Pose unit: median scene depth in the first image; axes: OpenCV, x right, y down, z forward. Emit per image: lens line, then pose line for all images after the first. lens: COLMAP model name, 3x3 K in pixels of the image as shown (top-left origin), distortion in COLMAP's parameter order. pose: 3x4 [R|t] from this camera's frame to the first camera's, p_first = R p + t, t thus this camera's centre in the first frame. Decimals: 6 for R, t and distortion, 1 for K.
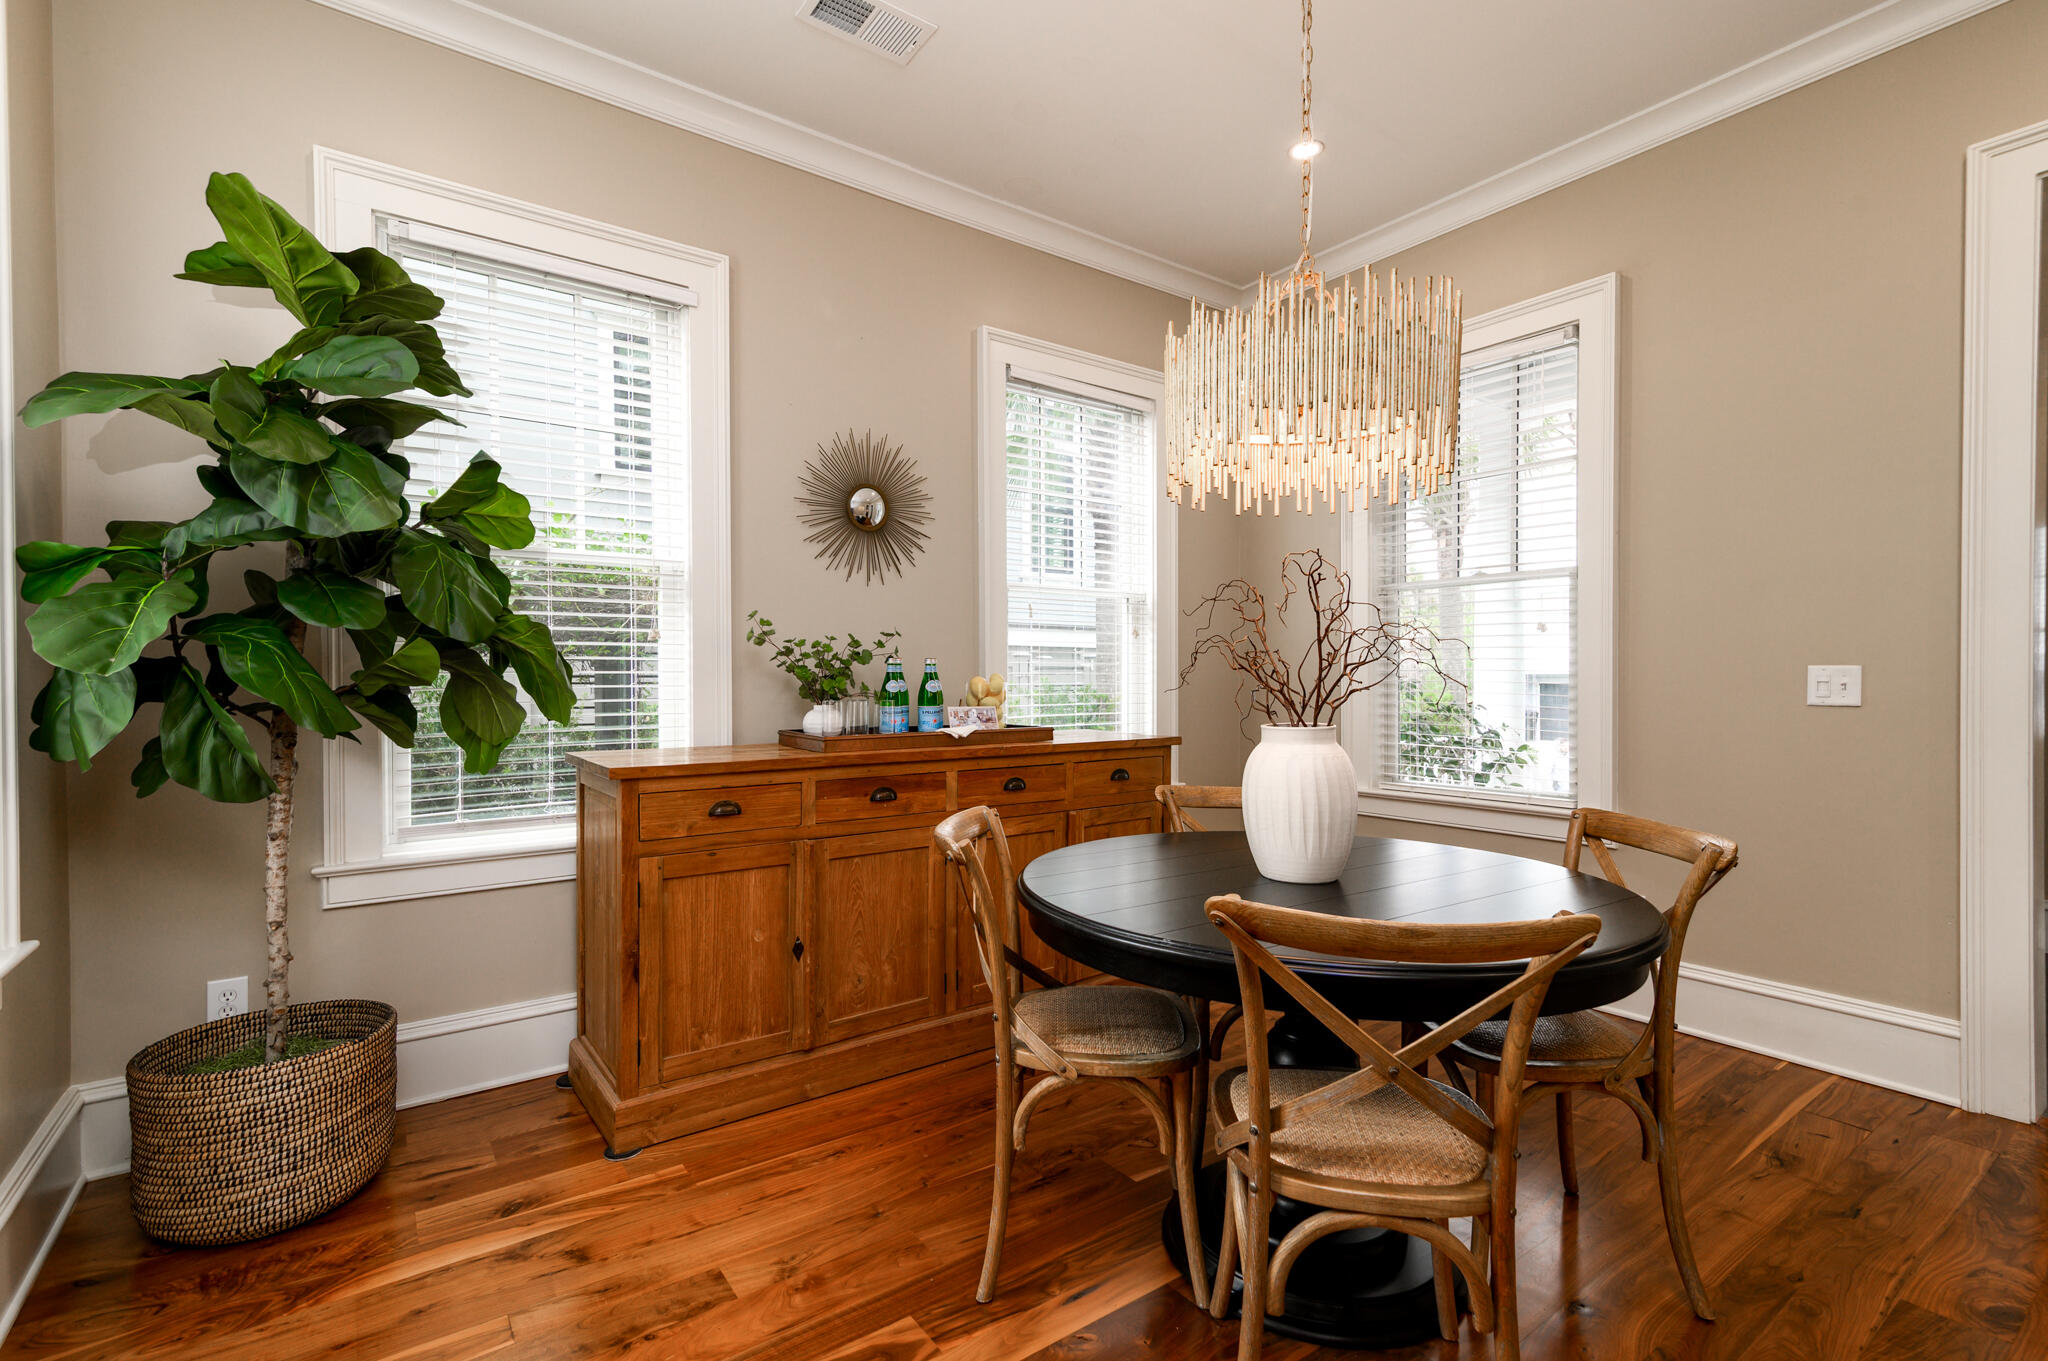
lens RADIAL K [[937.0, 0, 1031.5], [0, 937.0, 684.5], [0, 0, 1]] dist [0.019830, -0.000107]
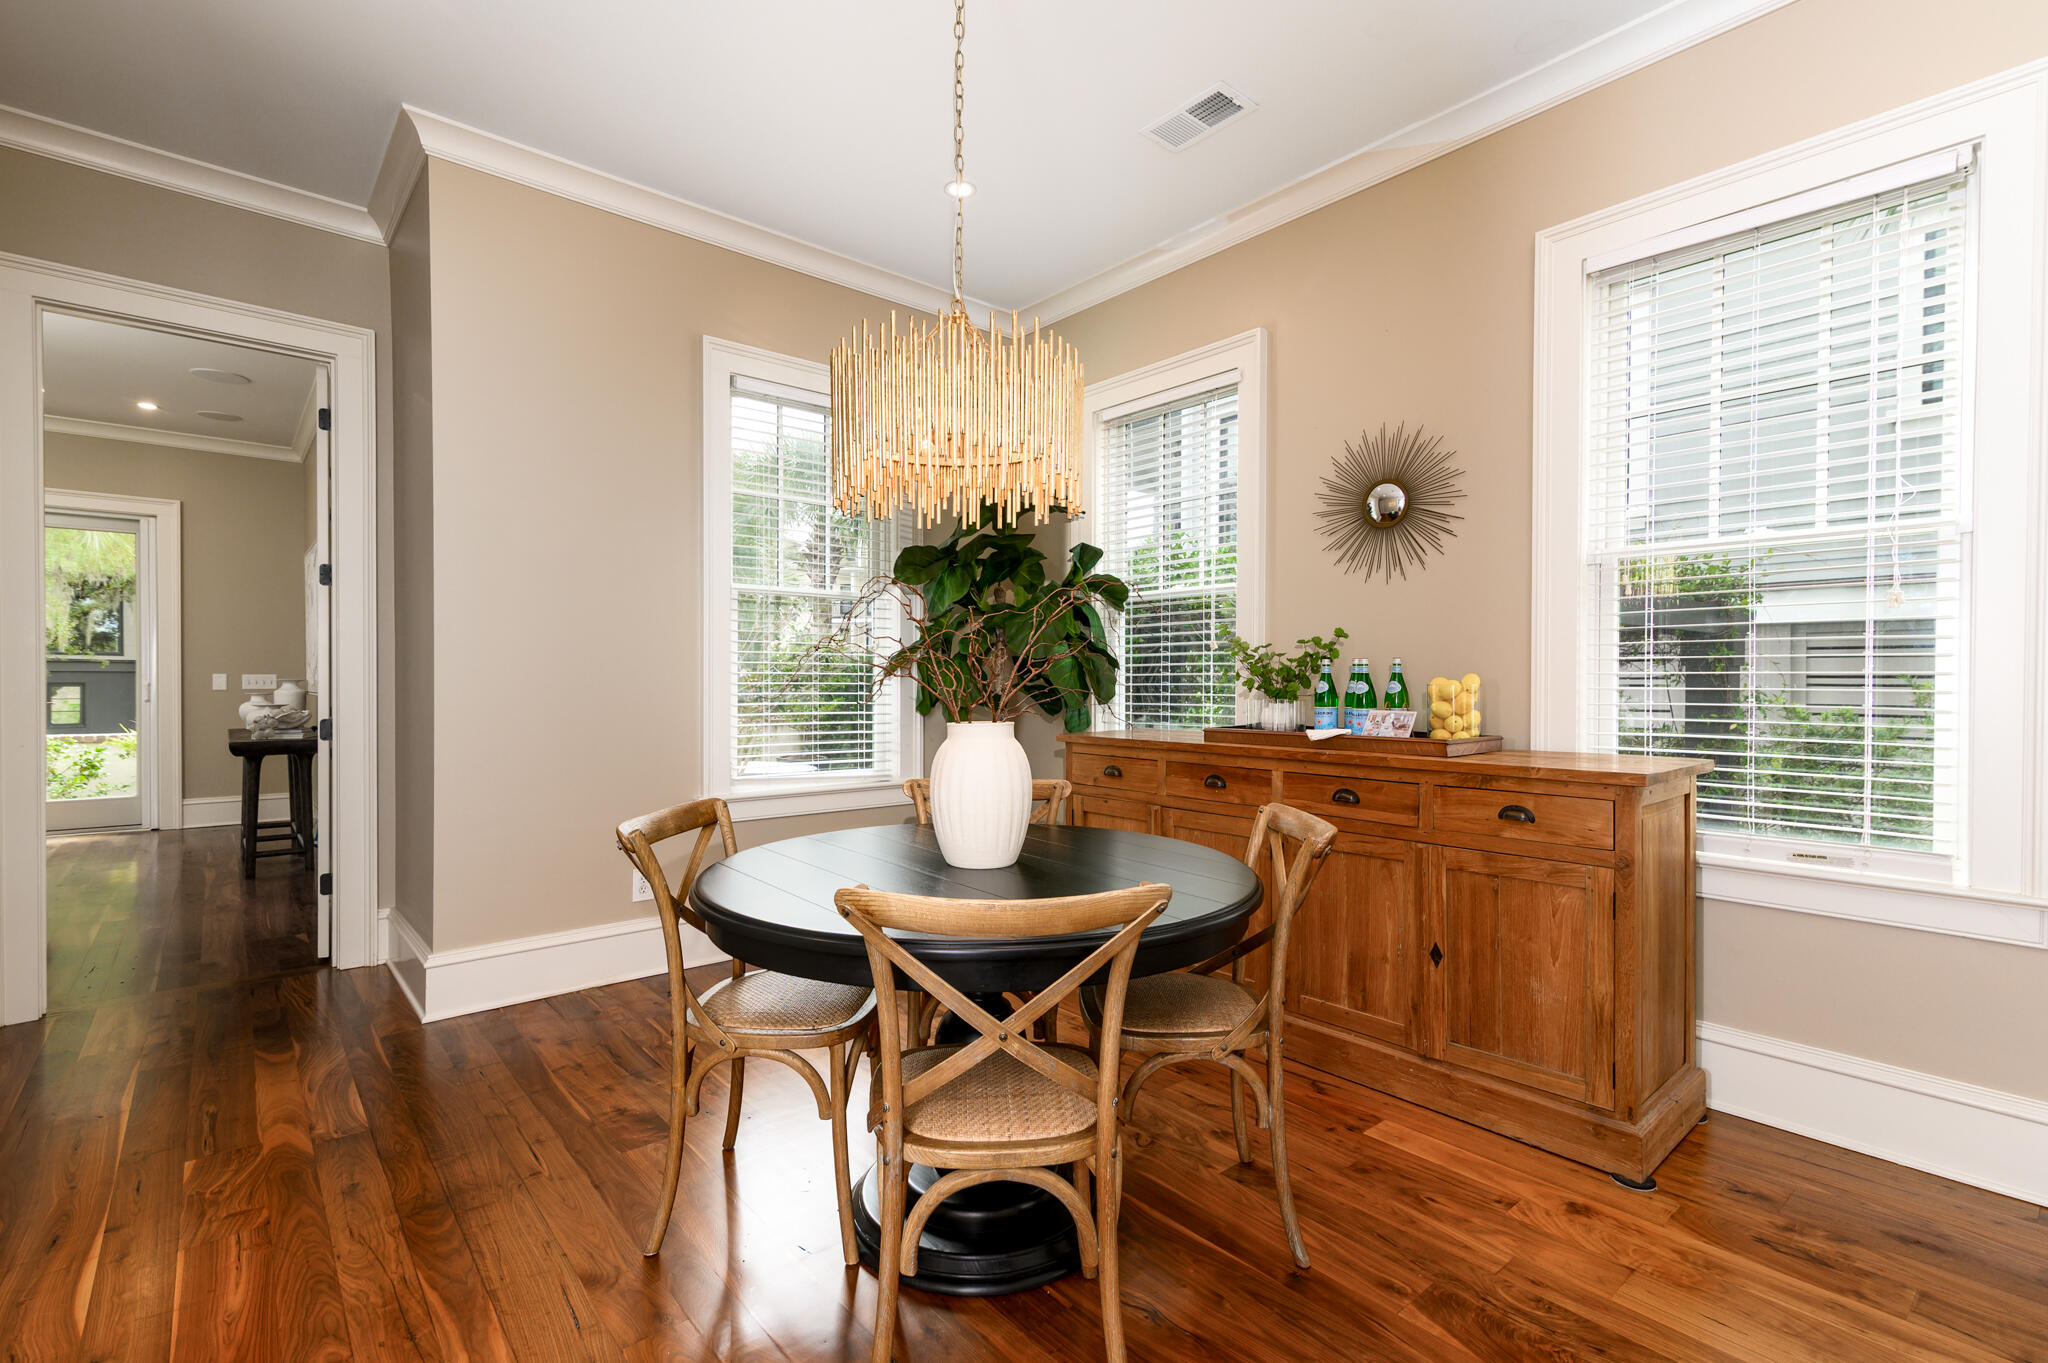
lens RADIAL K [[937.0, 0, 1031.5], [0, 937.0, 685.5], [0, 0, 1]] dist [0.019830, -0.000107]
pose [[0.071795, 0.011605, -0.997352, 0.814371], [-0.005429, 0.999922, 0.011244, -0.008839], [0.997405, 0.004608, 0.071853, 0.590759]]
